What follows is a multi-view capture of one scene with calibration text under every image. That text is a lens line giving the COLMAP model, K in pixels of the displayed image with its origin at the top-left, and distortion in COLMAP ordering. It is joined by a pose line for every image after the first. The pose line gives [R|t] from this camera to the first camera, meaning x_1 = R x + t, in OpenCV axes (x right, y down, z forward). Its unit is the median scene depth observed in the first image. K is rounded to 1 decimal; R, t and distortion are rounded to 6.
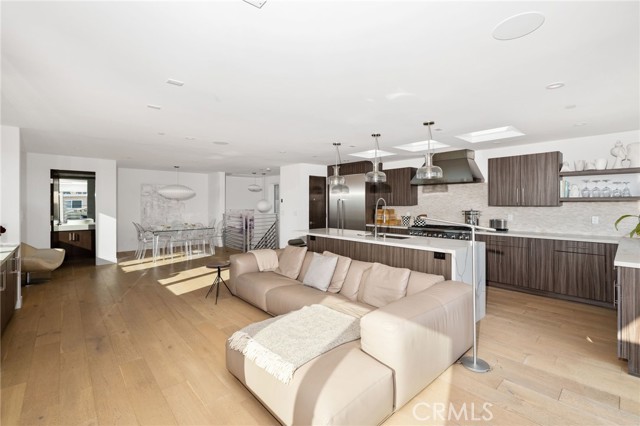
lens RADIAL K [[279.7, 0, 322.7], [0, 279.7, 202.9], [0, 0, 1]] dist [-0.000022, 0.000401]
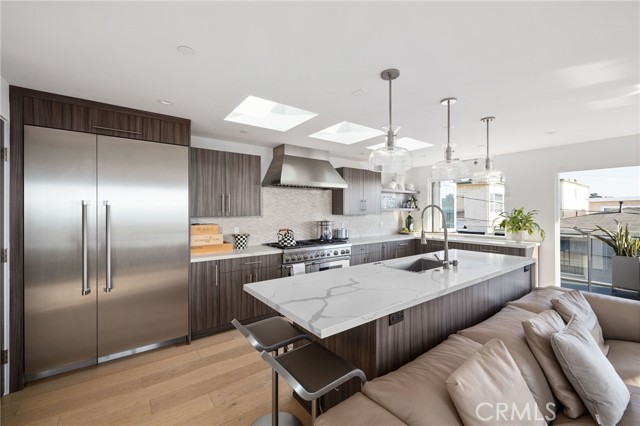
lens RADIAL K [[268.0, 0, 319.6], [0, 268.0, 210.9], [0, 0, 1]] dist [0.000821, 0.000038]
pose [[0.100807, 0.005288, 0.994892, -0.374195], [0.001154, 0.999985, -0.005432, 0.000209], [-0.994905, 0.001696, 0.100800, 1.092086]]
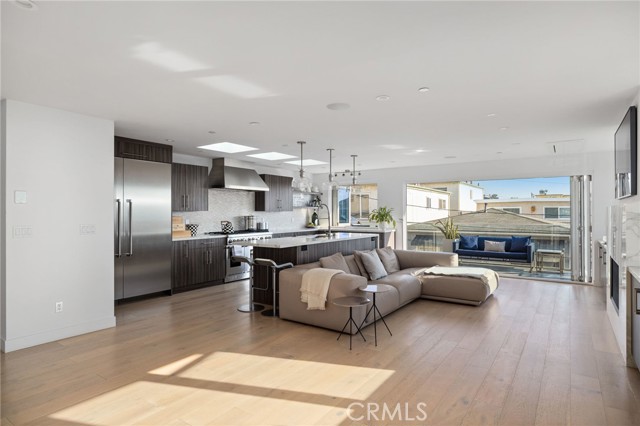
lens RADIAL K [[359.3, 0, 320.0], [0, 359.3, 213.0], [0, 0, 1]] dist [-0.000327, -0.000014]
pose [[-0.220259, 0.002535, 0.975438, -1.133473], [0.000047, 0.999997, -0.002588, 0.023679], [-0.975441, -0.000524, -0.220258, 1.229569]]
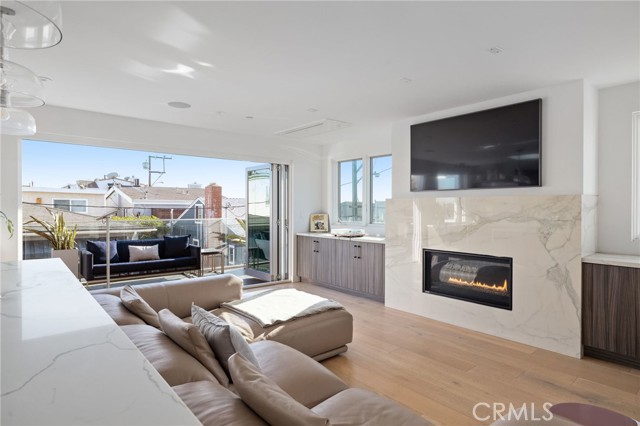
lens RADIAL K [[359.3, 0, 320.0], [0, 359.3, 213.0], [0, 0, 1]] dist [-0.000327, -0.000014]
pose [[-0.999128, -0.003374, 0.041613, -0.134577], [-0.002822, 0.999907, 0.013320, 0.029553], [-0.041654, 0.013191, -0.999045, 1.202034]]
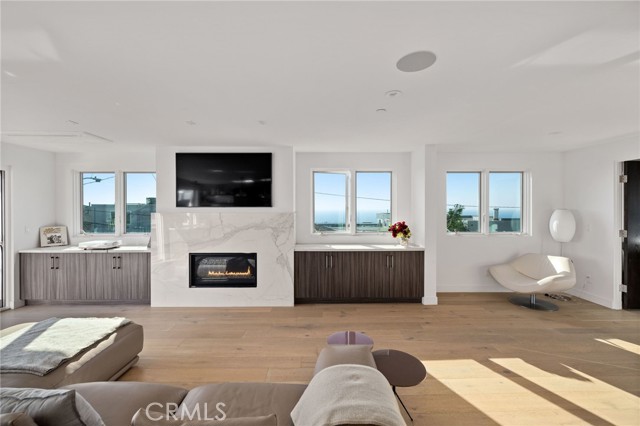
lens RADIAL K [[268.0, 0, 319.6], [0, 268.0, 210.9], [0, 0, 1]] dist [0.000821, 0.000038]
pose [[-0.671656, 0.006278, -0.740836, -0.000005], [0.002072, 0.999976, 0.006596, -0.009259], [0.740860, 0.002895, -0.671653, 1.164762]]
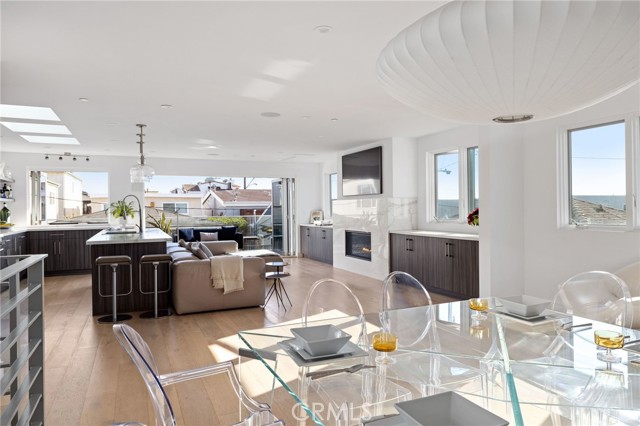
lens RADIAL K [[414.4, 0, 320.0], [0, 414.4, 213.0], [0, 0, 1]] dist [-0.000711, -0.000265]
pose [[-0.948509, 0.007977, 0.316649, -0.839337], [0.012046, 0.999868, 0.010894, 0.037666], [-0.316521, 0.014147, -0.948480, 2.024164]]
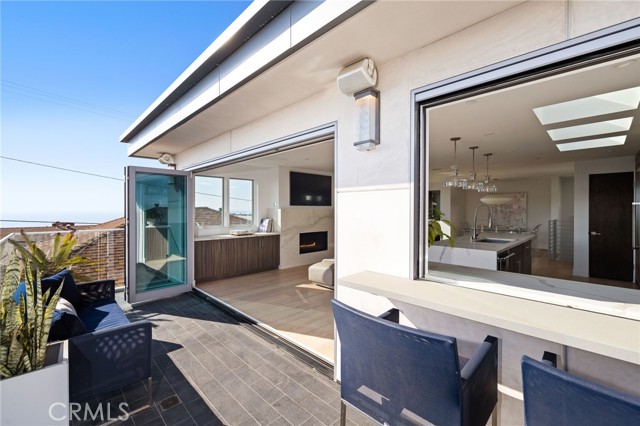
lens RADIAL K [[277.3, 0, 318.1], [0, 277.3, 209.8], [0, 0, 1]] dist [0.000107, -0.000301]
pose [[0.034487, 0.003877, -0.999398, 1.139020], [-0.000157, 0.999992, 0.003874, 0.001168], [0.999405, 0.000023, 0.034487, 0.304343]]
